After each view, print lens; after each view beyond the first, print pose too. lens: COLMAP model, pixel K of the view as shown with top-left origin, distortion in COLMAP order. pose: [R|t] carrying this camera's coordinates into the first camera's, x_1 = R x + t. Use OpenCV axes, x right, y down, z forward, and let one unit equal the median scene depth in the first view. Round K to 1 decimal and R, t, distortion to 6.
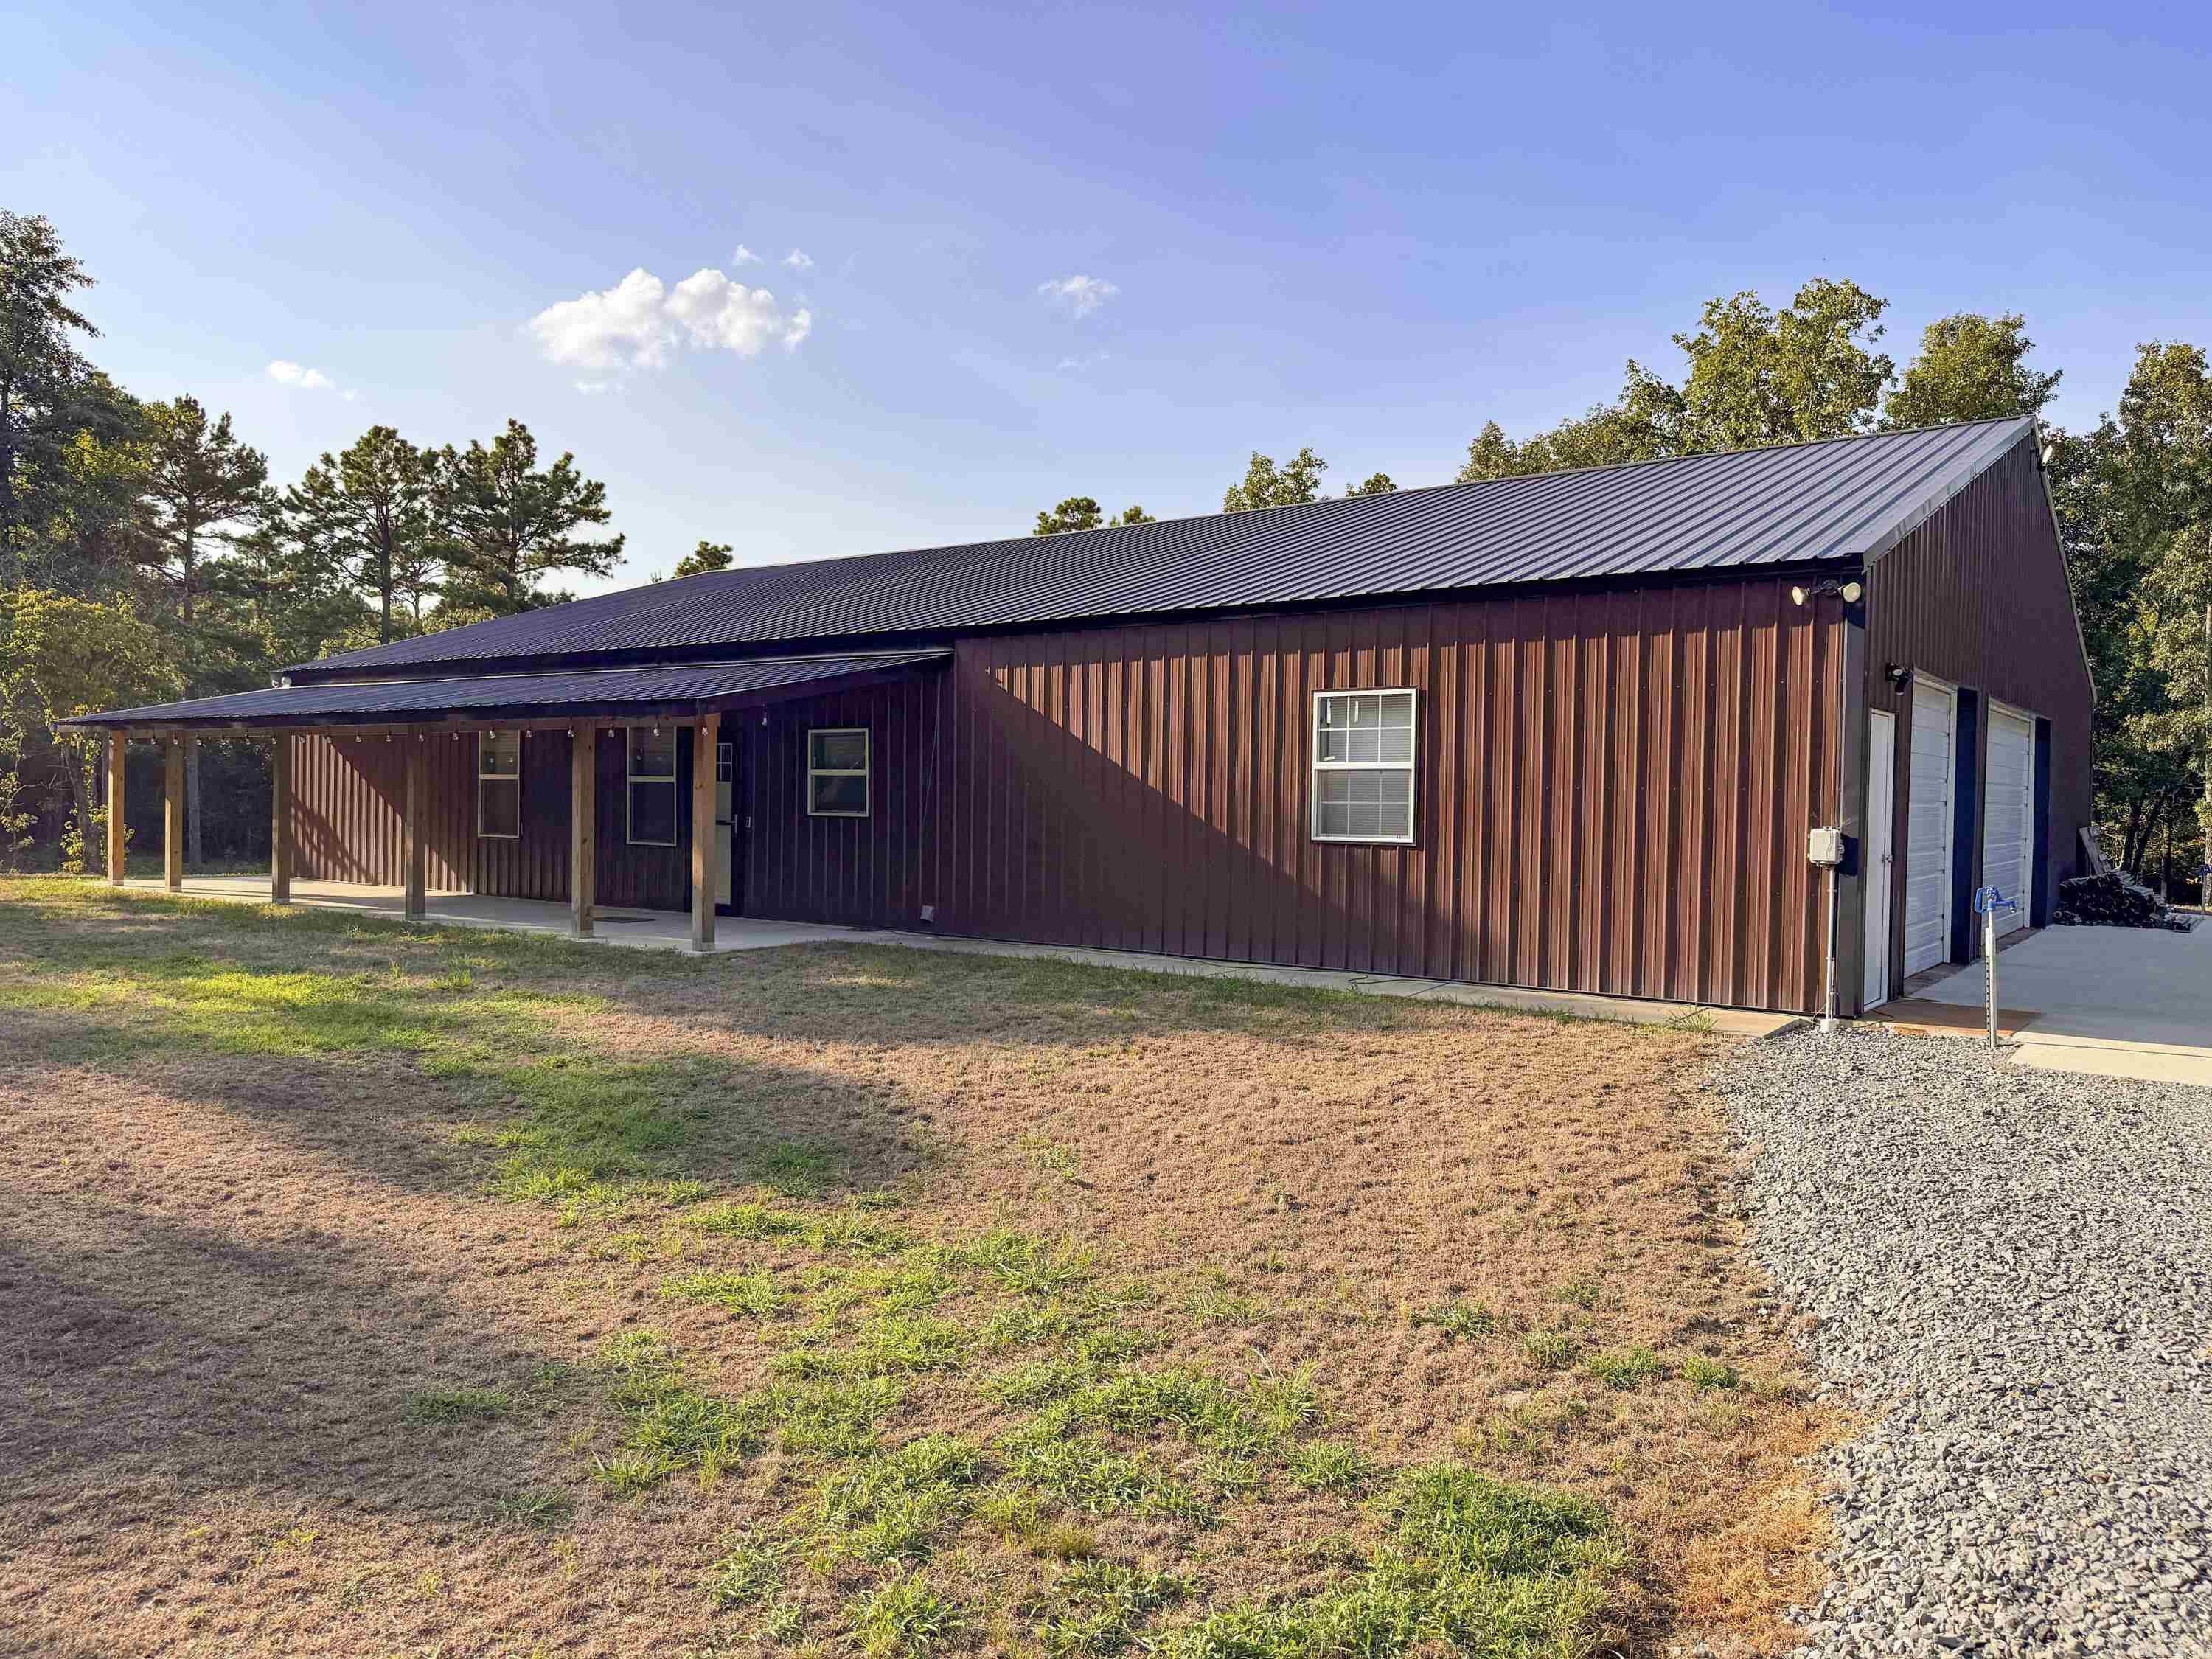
lens RADIAL K [[1526.7, 0, 1106.0], [0, 1526.7, 829.5], [0, 0, 1]] dist [-0.039377, -0.002242]
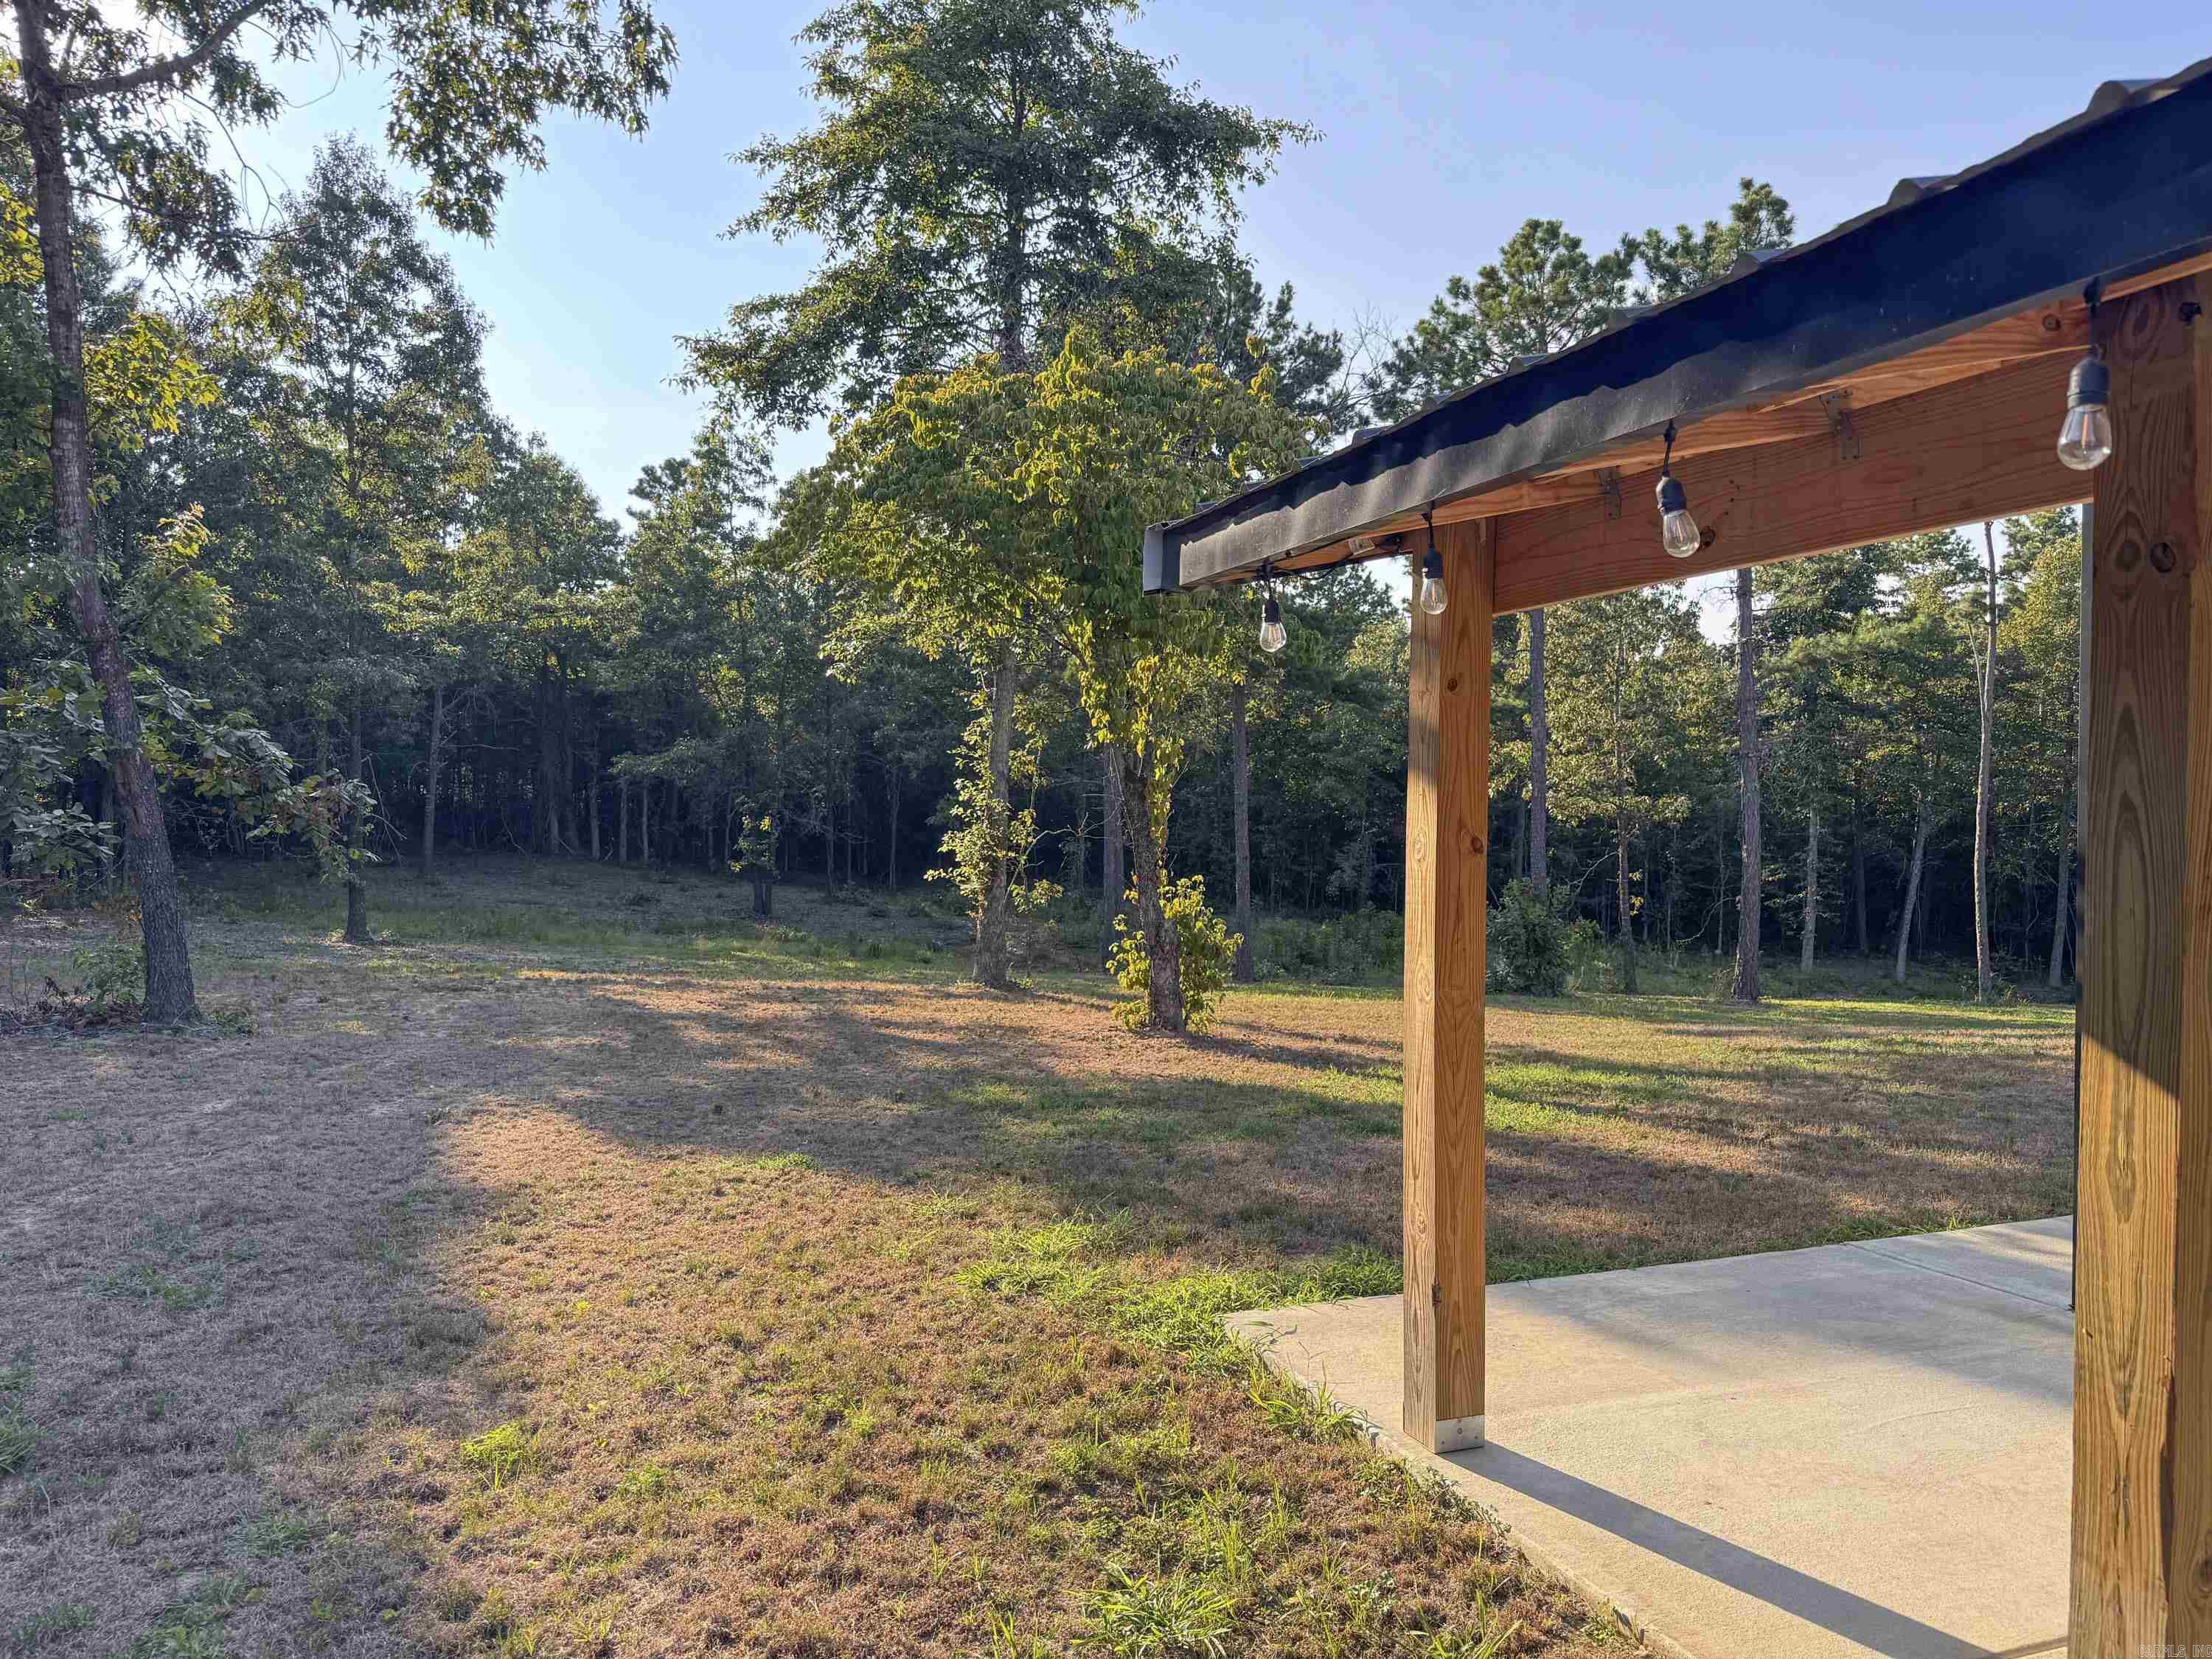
lens RADIAL K [[1526.7, 0, 1106.0], [0, 1526.7, 829.5], [0, 0, 1]] dist [-0.039377, -0.002242]
pose [[0.829024, -0.013292, -0.559056, -0.292764], [0.006717, 0.999882, -0.013811, -0.017460], [0.559173, 0.007695, 0.829015, 0.410412]]
